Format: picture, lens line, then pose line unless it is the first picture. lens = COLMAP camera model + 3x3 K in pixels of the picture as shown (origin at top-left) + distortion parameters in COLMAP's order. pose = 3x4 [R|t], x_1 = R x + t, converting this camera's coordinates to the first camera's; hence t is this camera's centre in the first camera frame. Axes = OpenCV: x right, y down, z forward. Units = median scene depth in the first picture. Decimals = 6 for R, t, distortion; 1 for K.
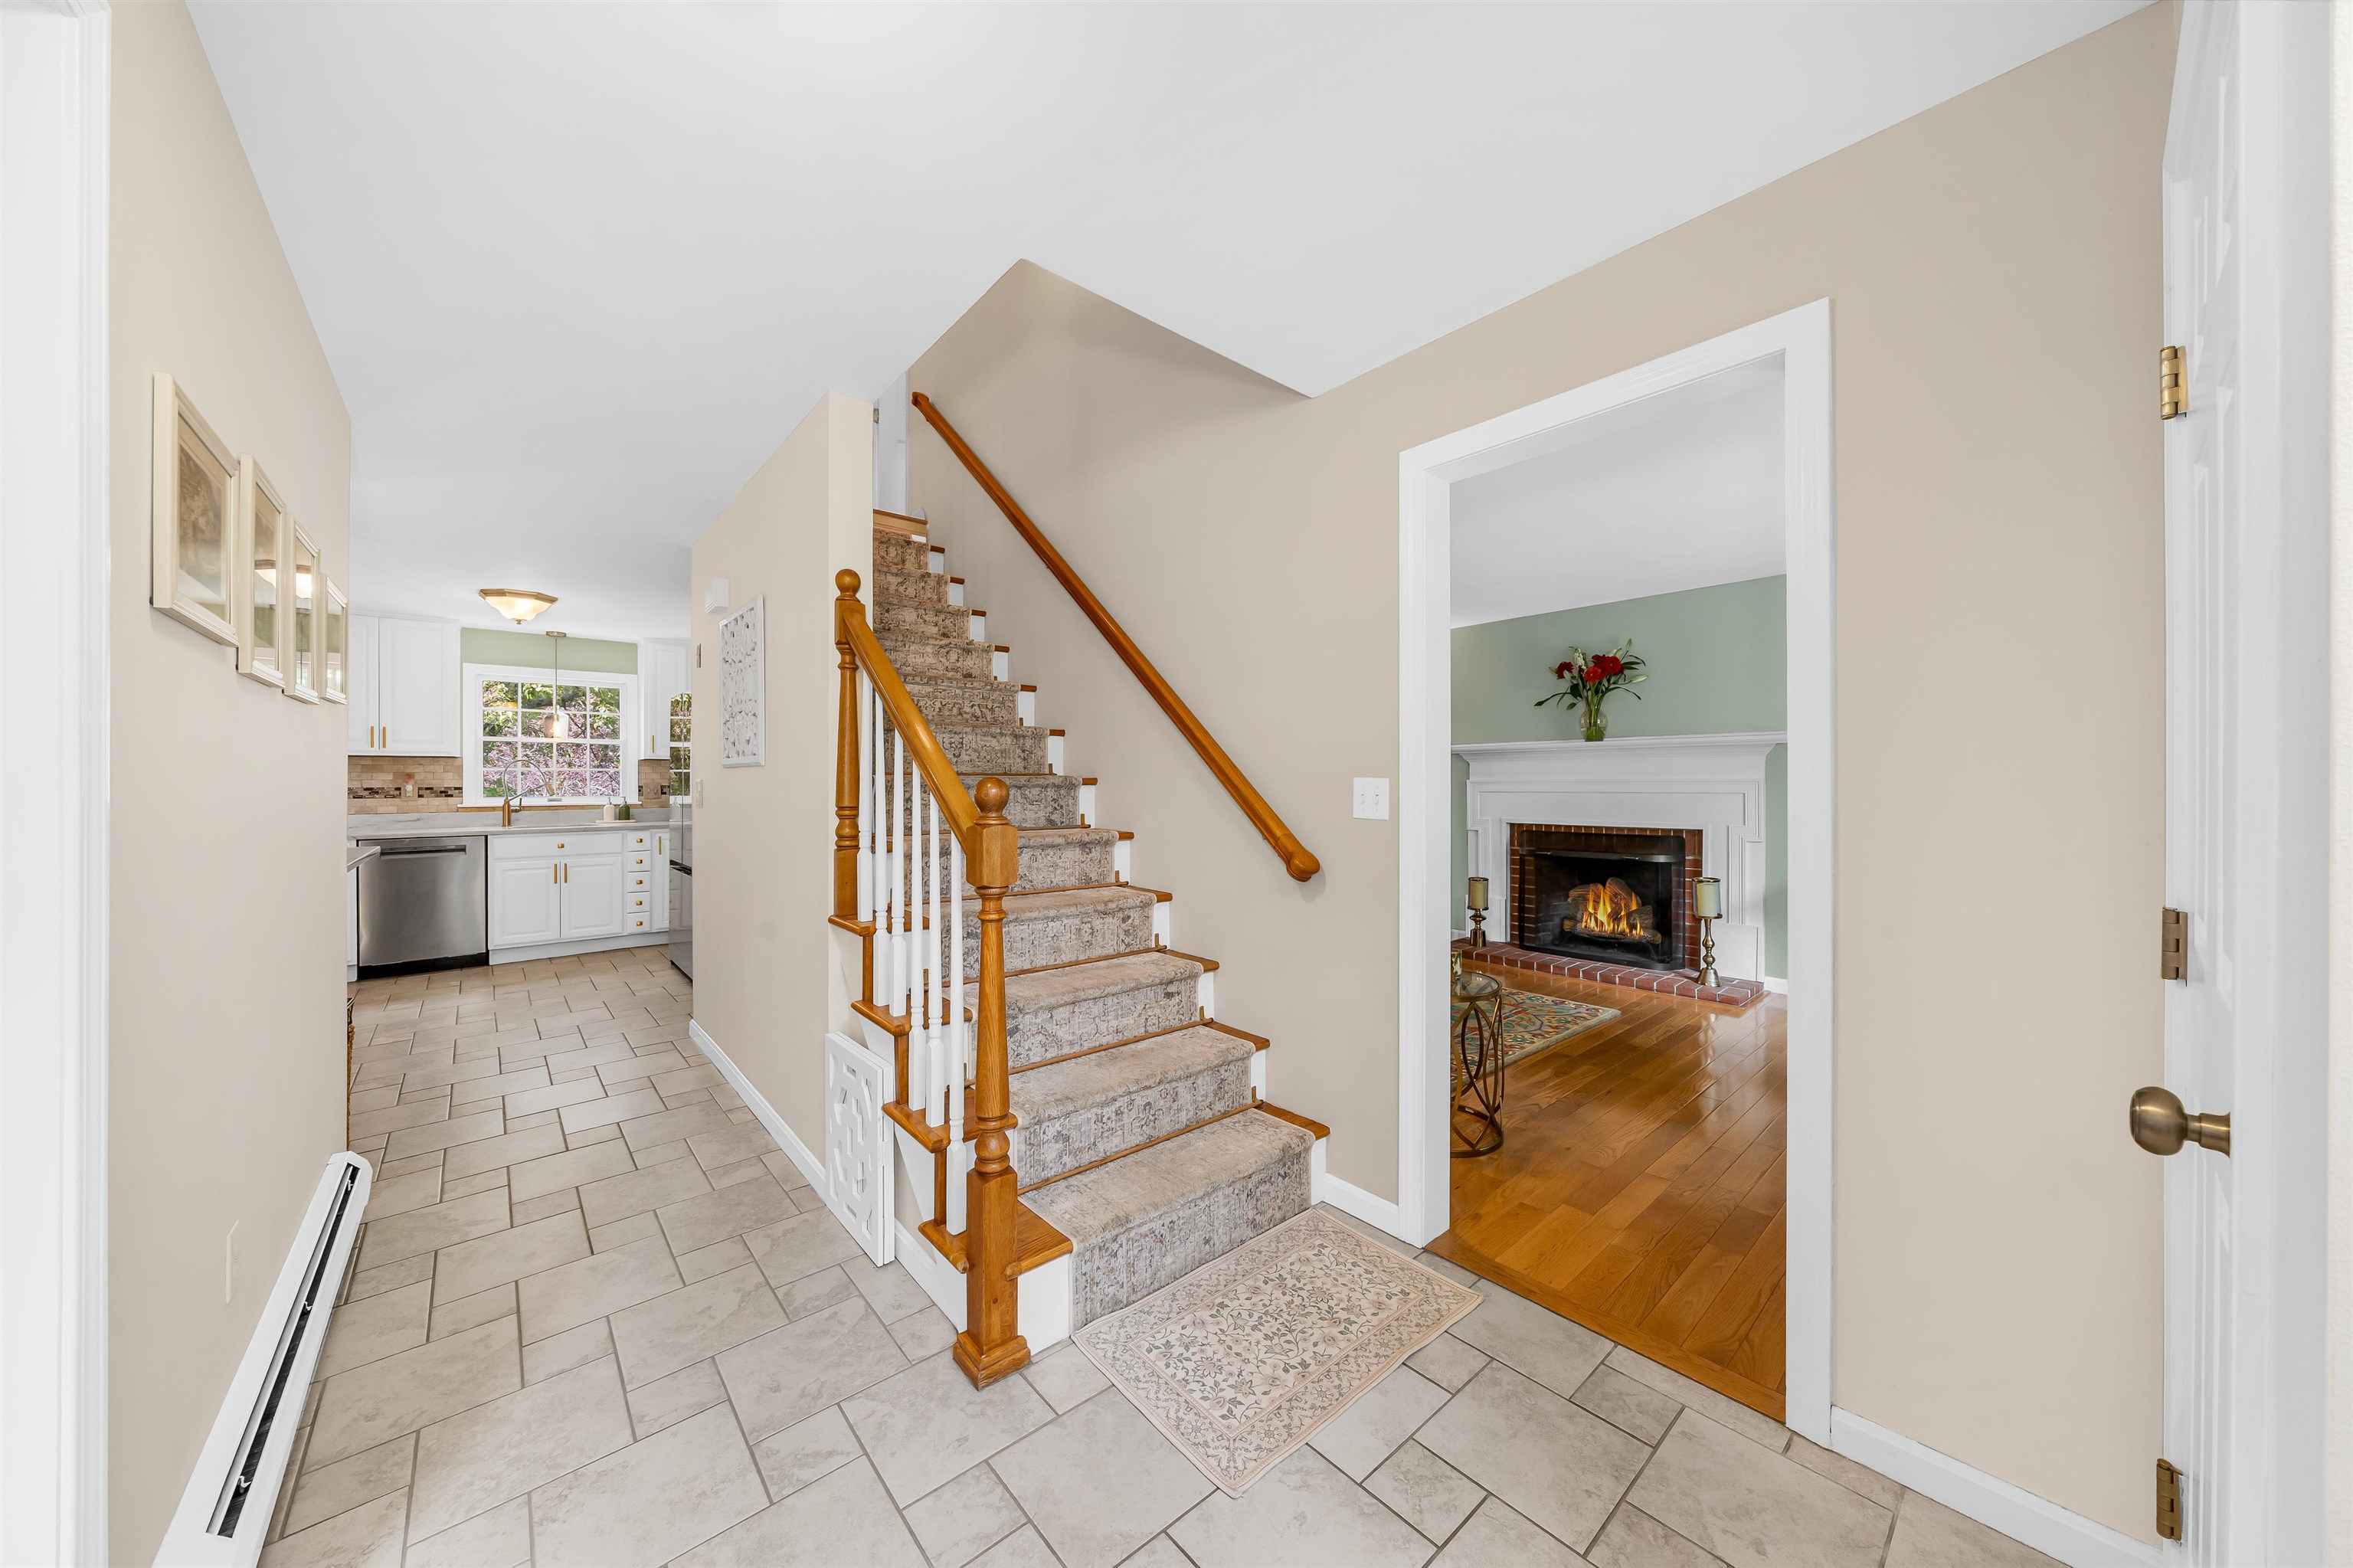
lens RADIAL K [[796.3, 0, 1176.5], [0, 796.3, 784.0], [0, 0, 1]] dist [0.000140, -0.000065]
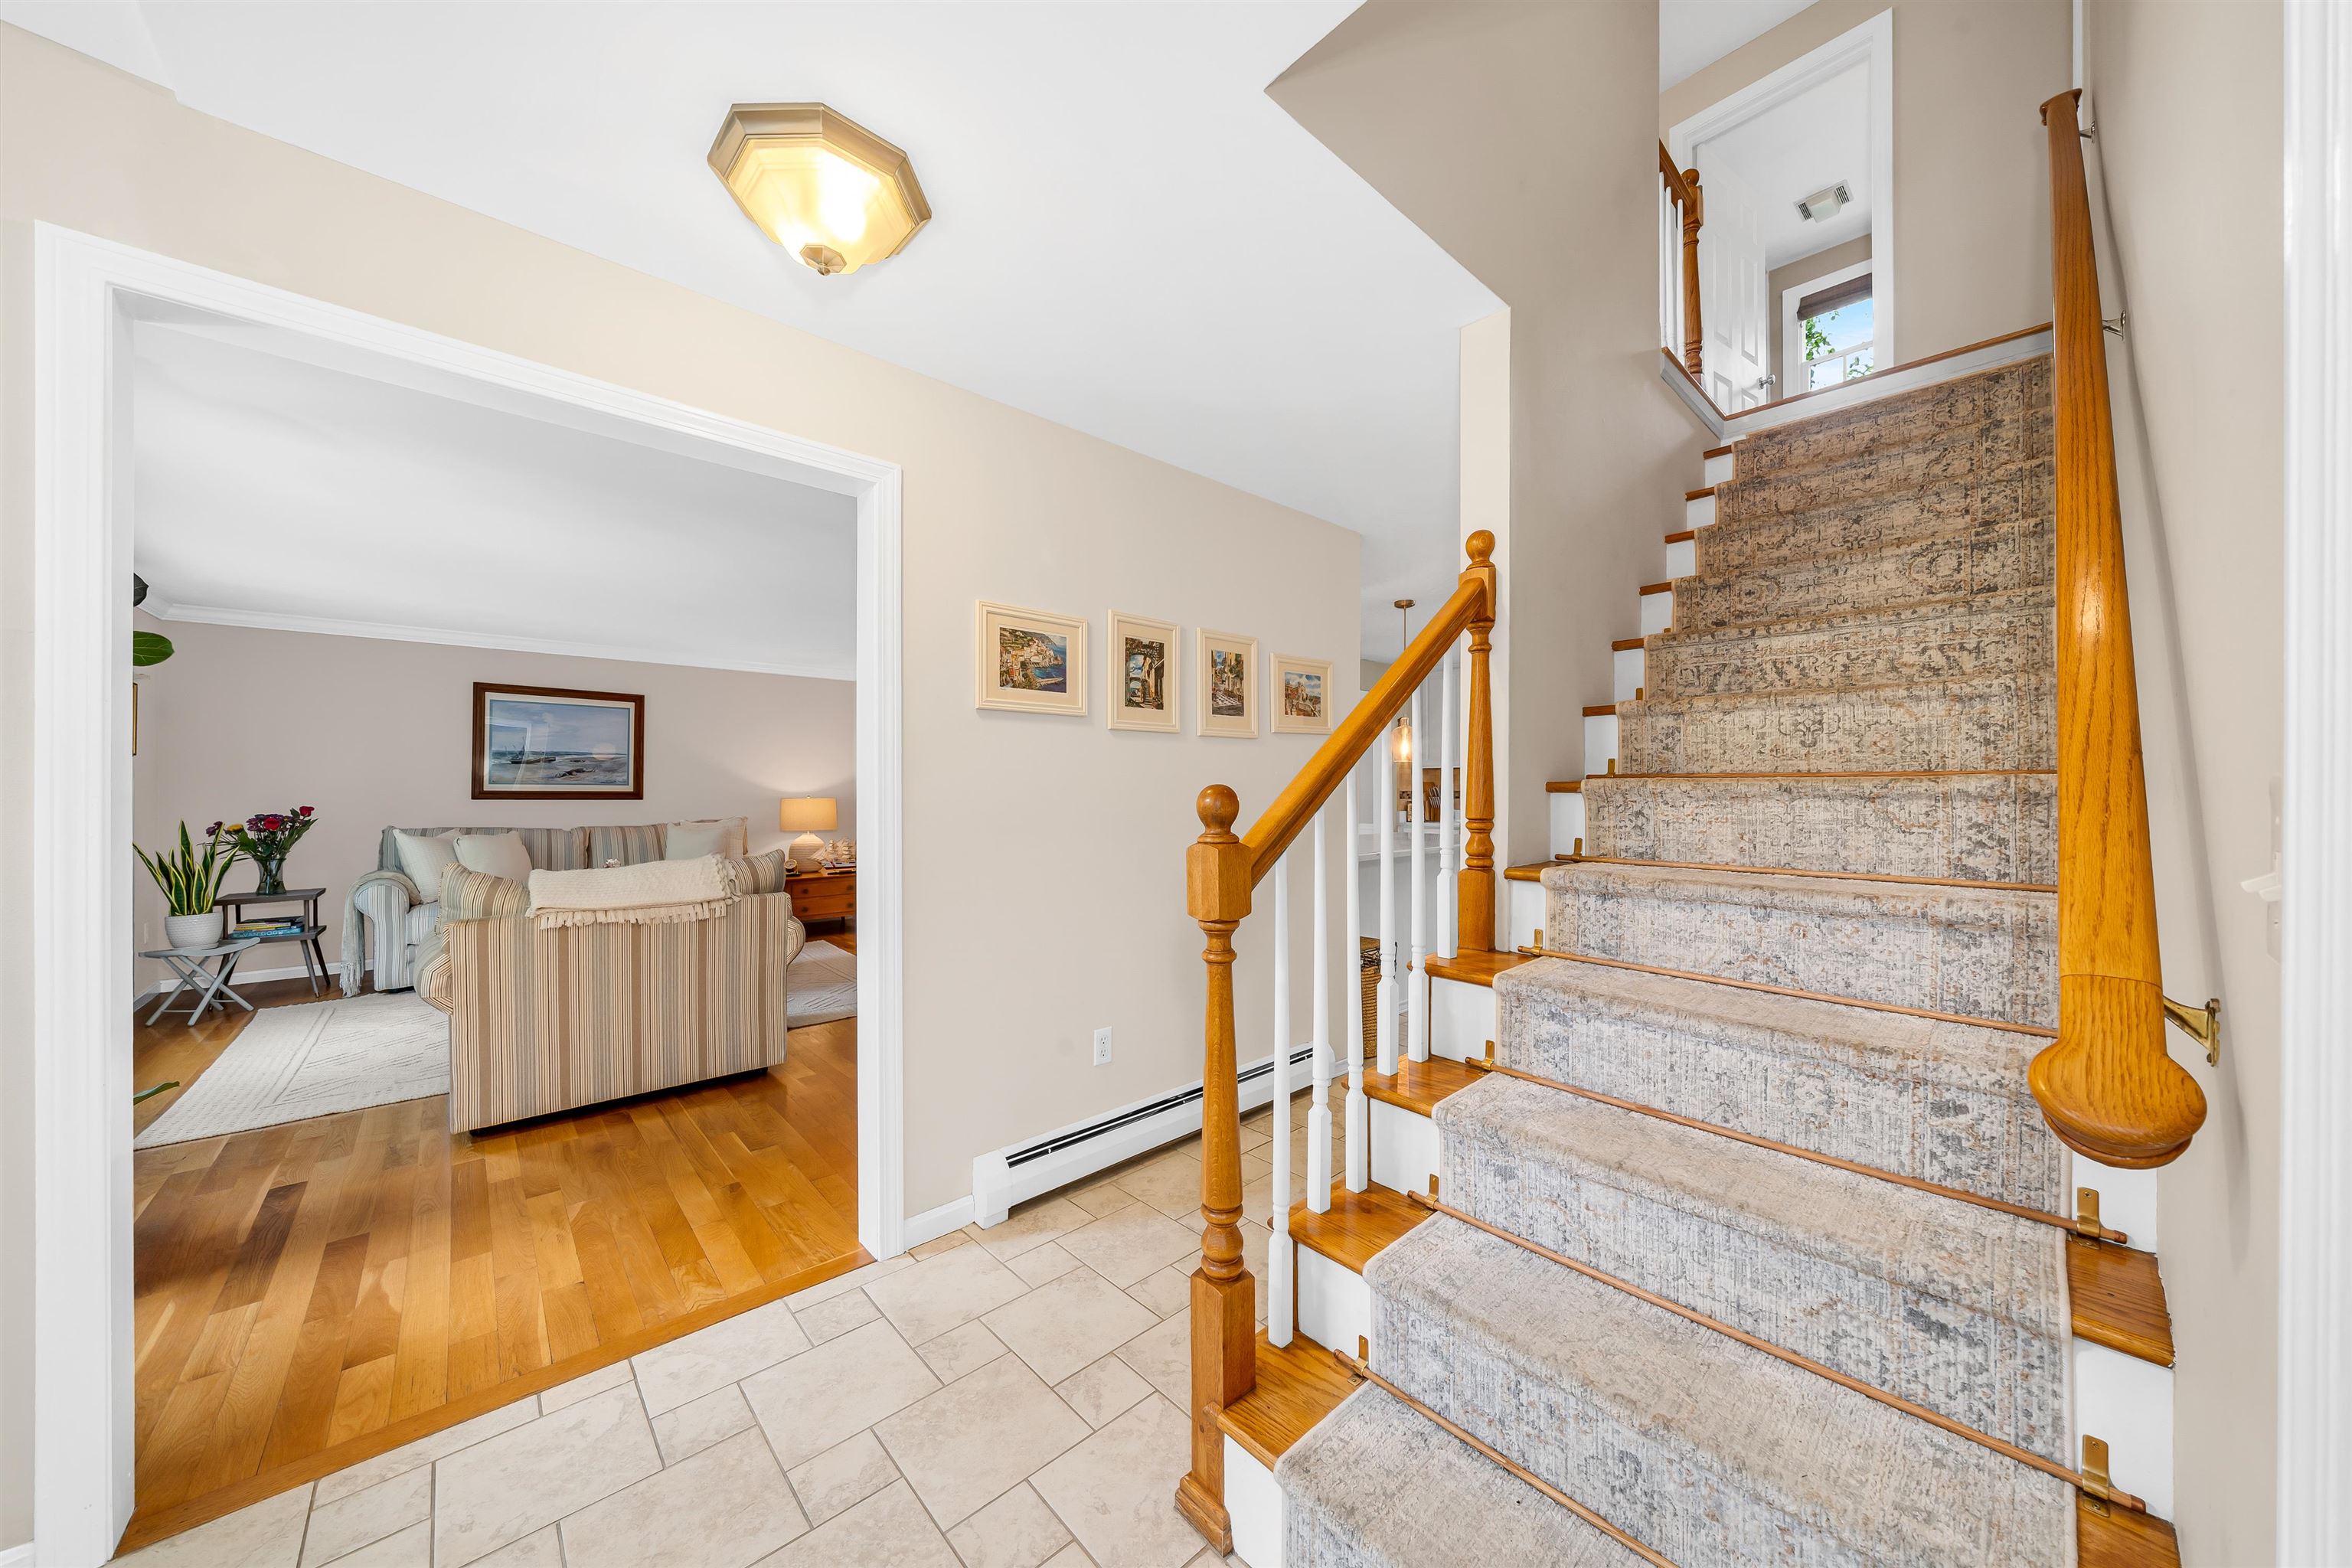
lens RADIAL K [[795.9, 0, 1176.0], [0, 795.9, 784.0], [0, 0, 1]] dist [0.000140, -0.000065]
pose [[0.032034, -0.000413, -0.999487, 0.352700], [0.004553, 0.999990, -0.000267, -0.008410], [0.999476, -0.004542, 0.032036, 0.567150]]
